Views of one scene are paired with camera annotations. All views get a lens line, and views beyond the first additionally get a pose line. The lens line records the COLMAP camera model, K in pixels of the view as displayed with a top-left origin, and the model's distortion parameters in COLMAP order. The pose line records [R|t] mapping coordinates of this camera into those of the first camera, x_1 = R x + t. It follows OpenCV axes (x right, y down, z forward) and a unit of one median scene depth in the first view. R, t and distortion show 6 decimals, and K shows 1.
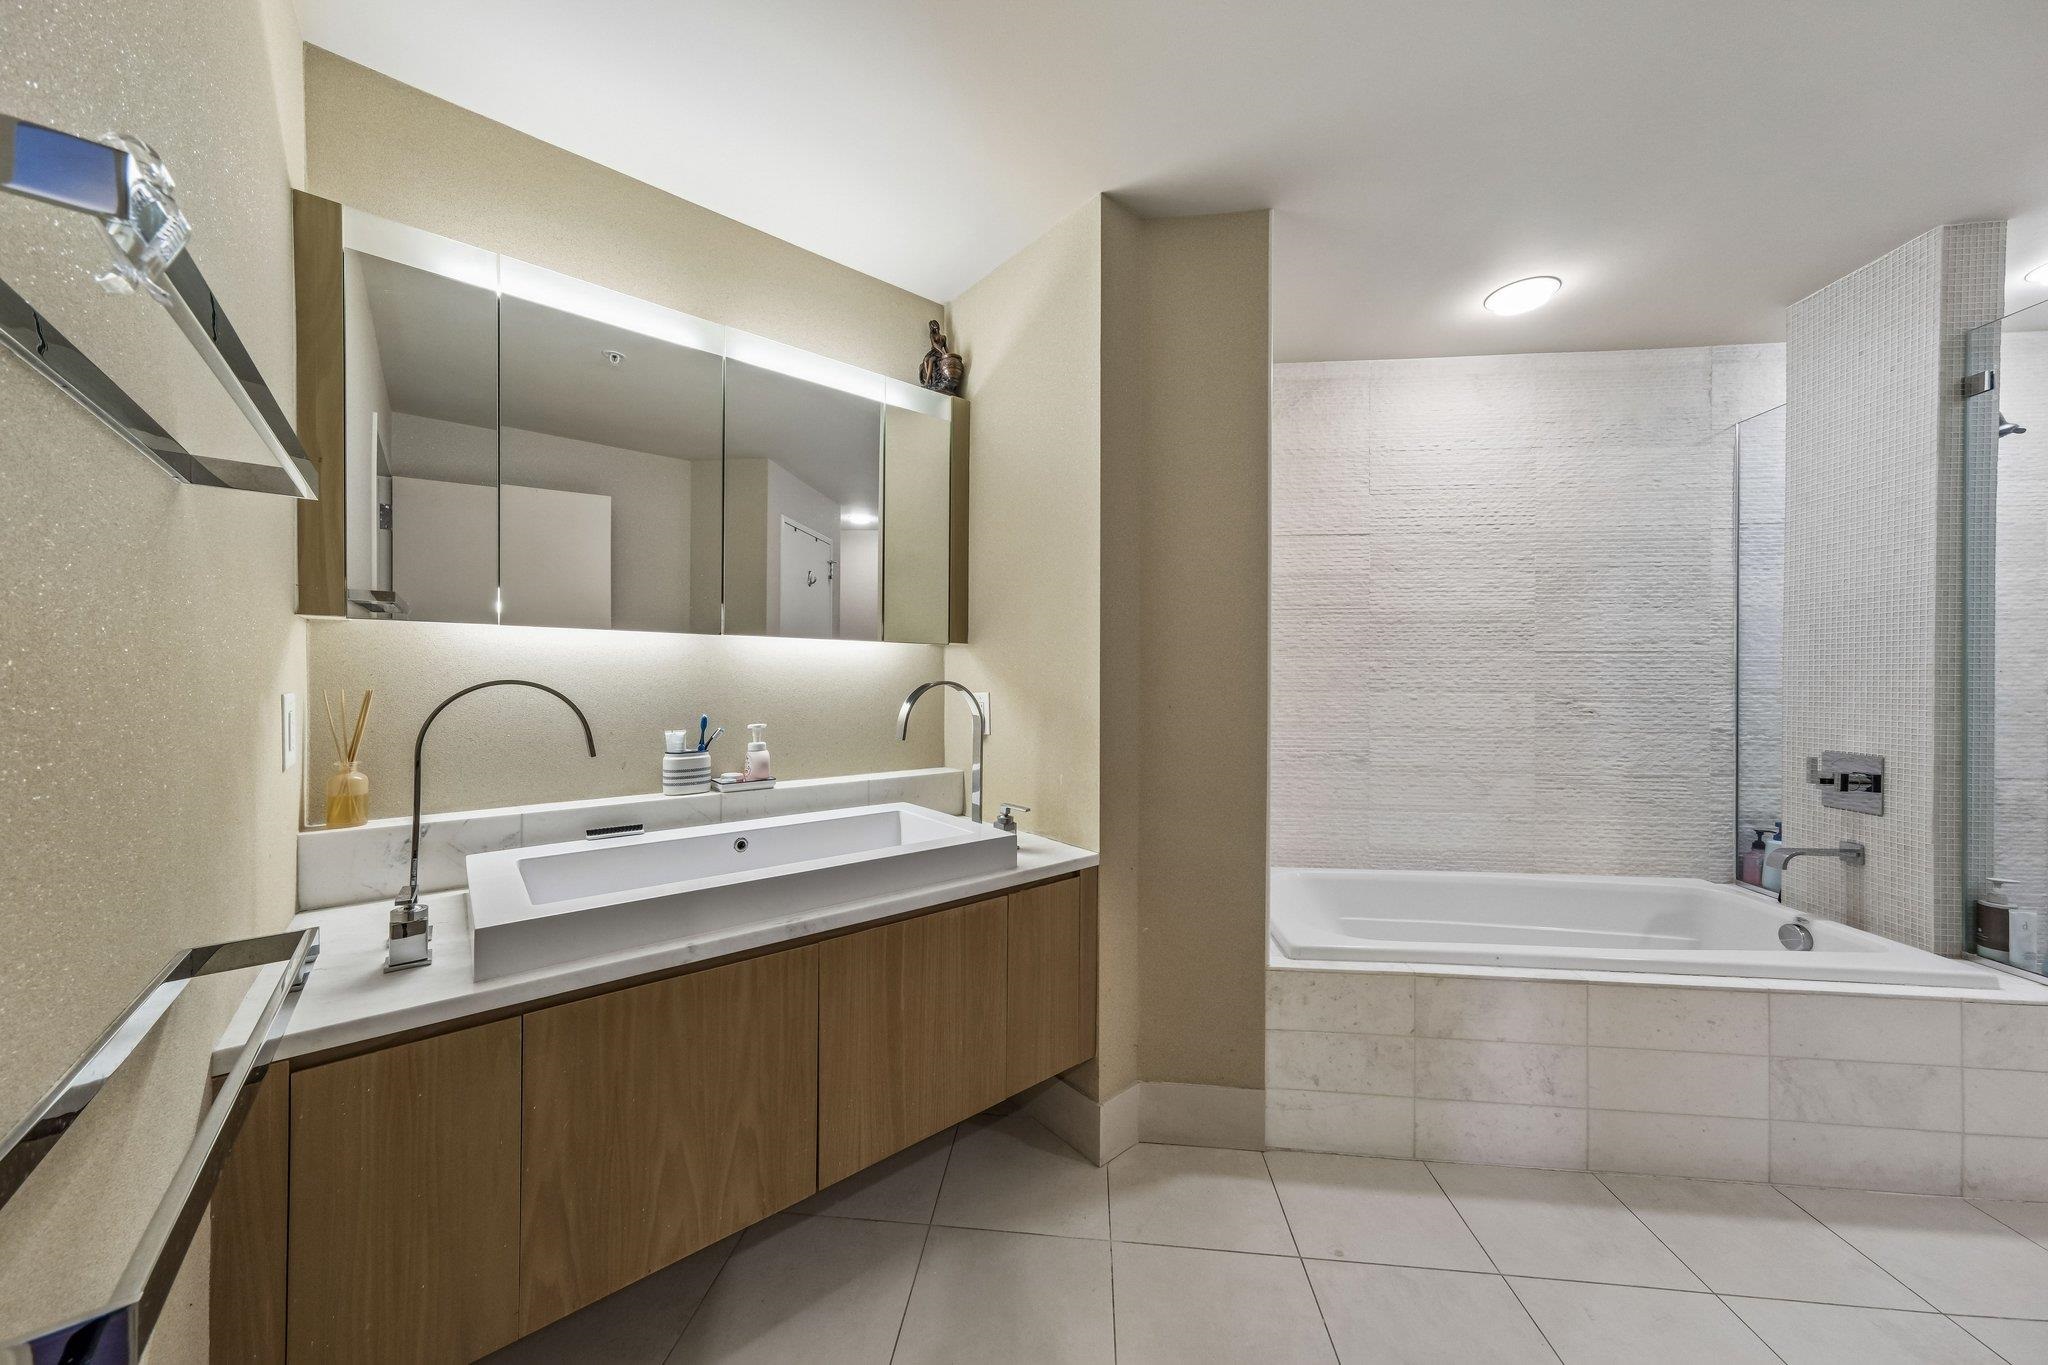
lens RADIAL K [[689.7, 0, 1020.6], [0, 689.7, 681.7], [0, 0, 1]] dist [-0.000649, 0.003117]
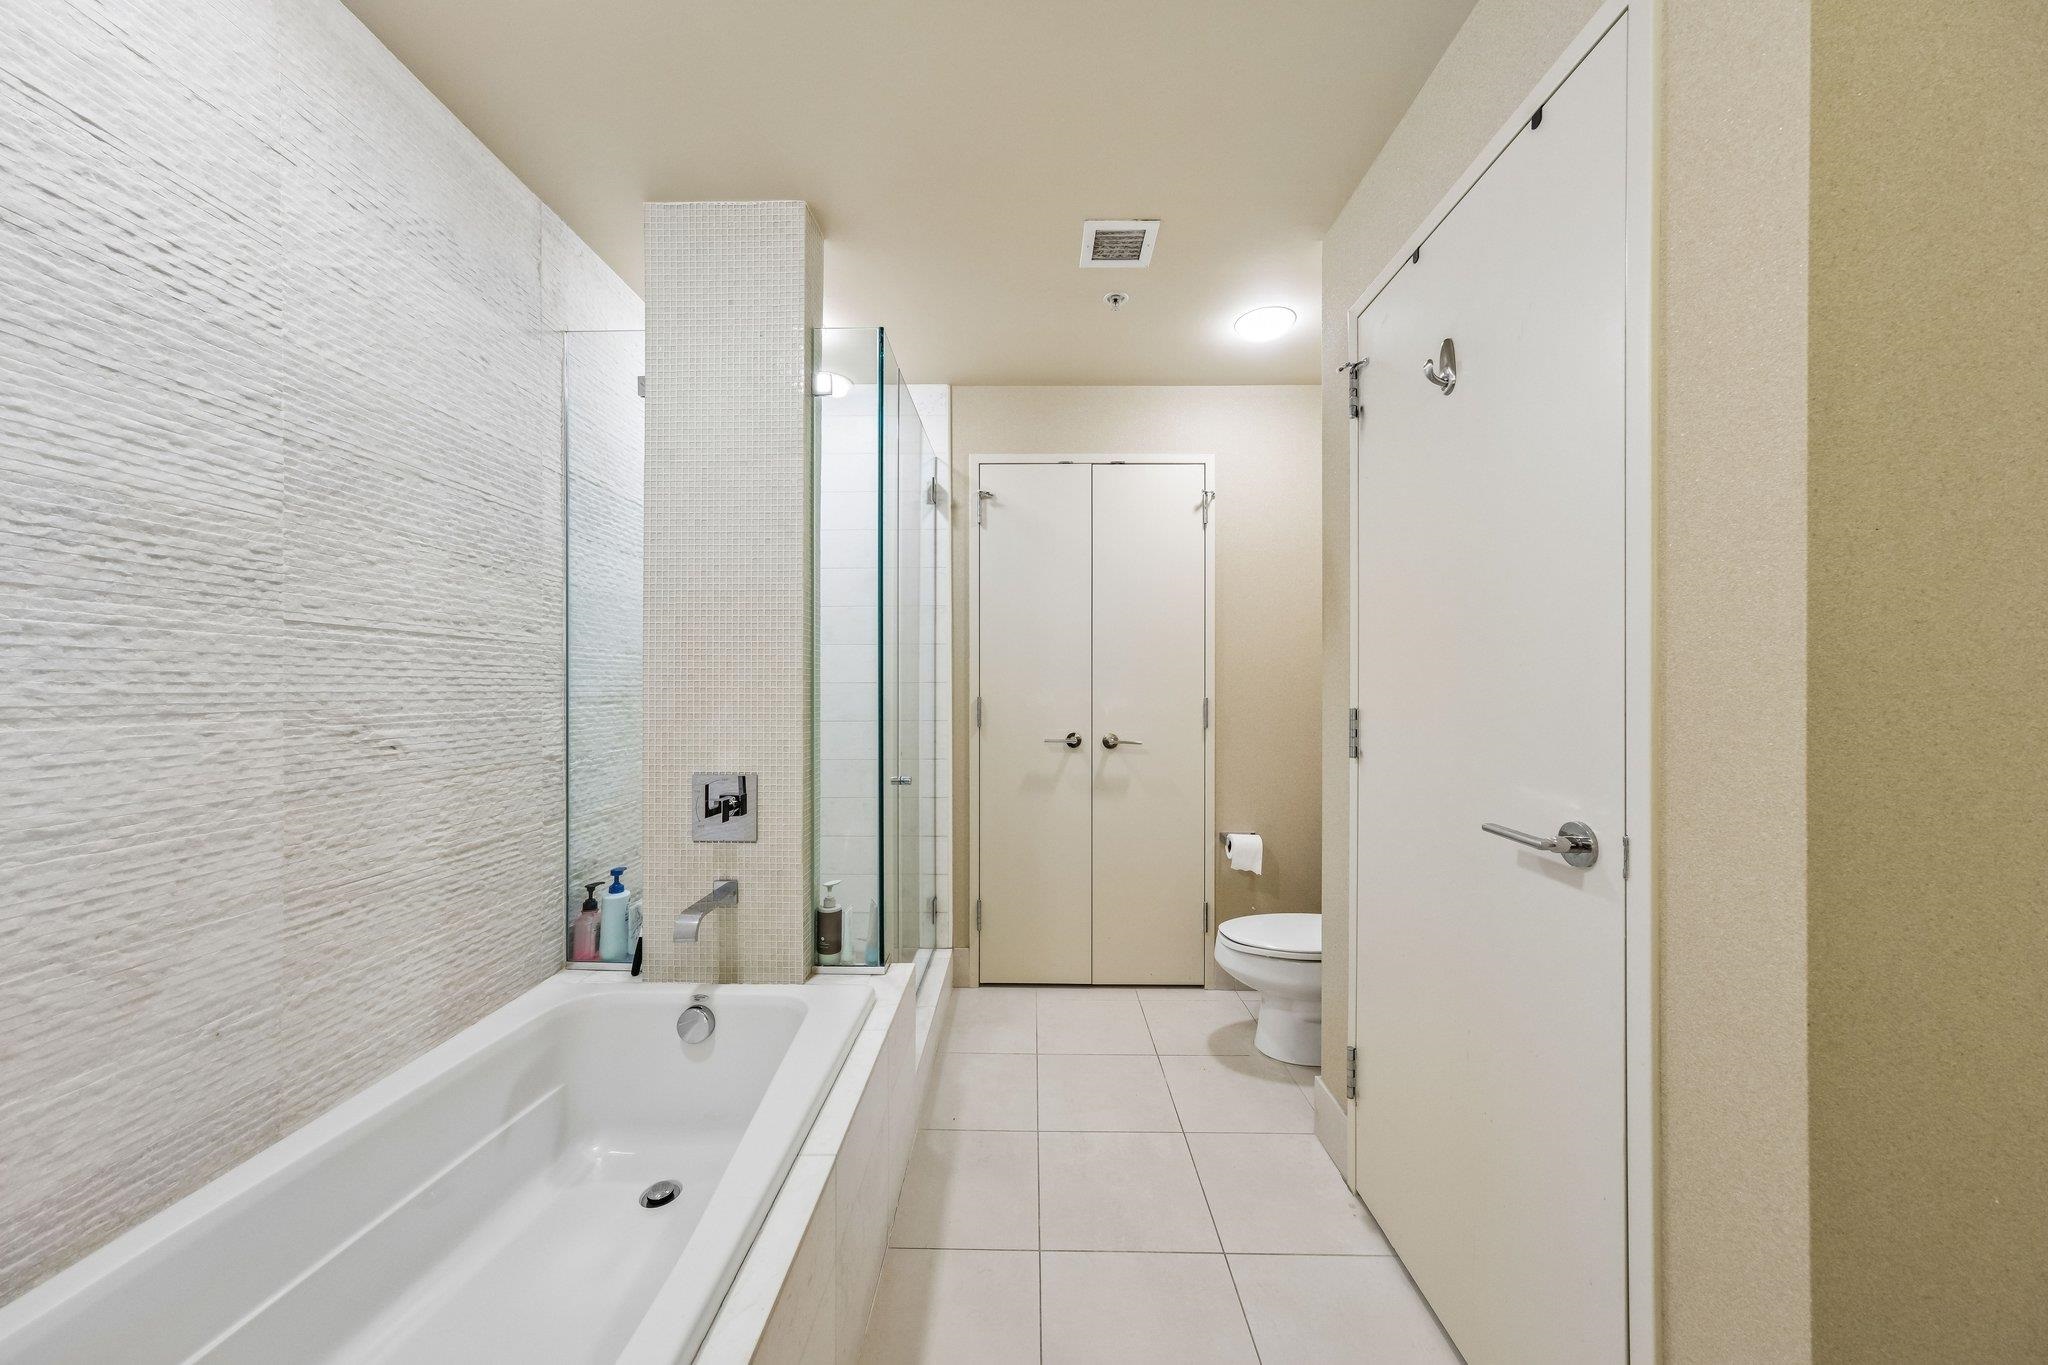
lens RADIAL K [[689.7, 0, 1021.8], [0, 689.7, 685.3], [0, 0, 1]] dist [-0.000649, 0.003117]
pose [[-0.080733, 0.000961, 0.996735, 0.274982], [0.001664, 0.999998, -0.000829, -0.001467], [-0.996734, 0.001592, -0.080735, 0.580213]]
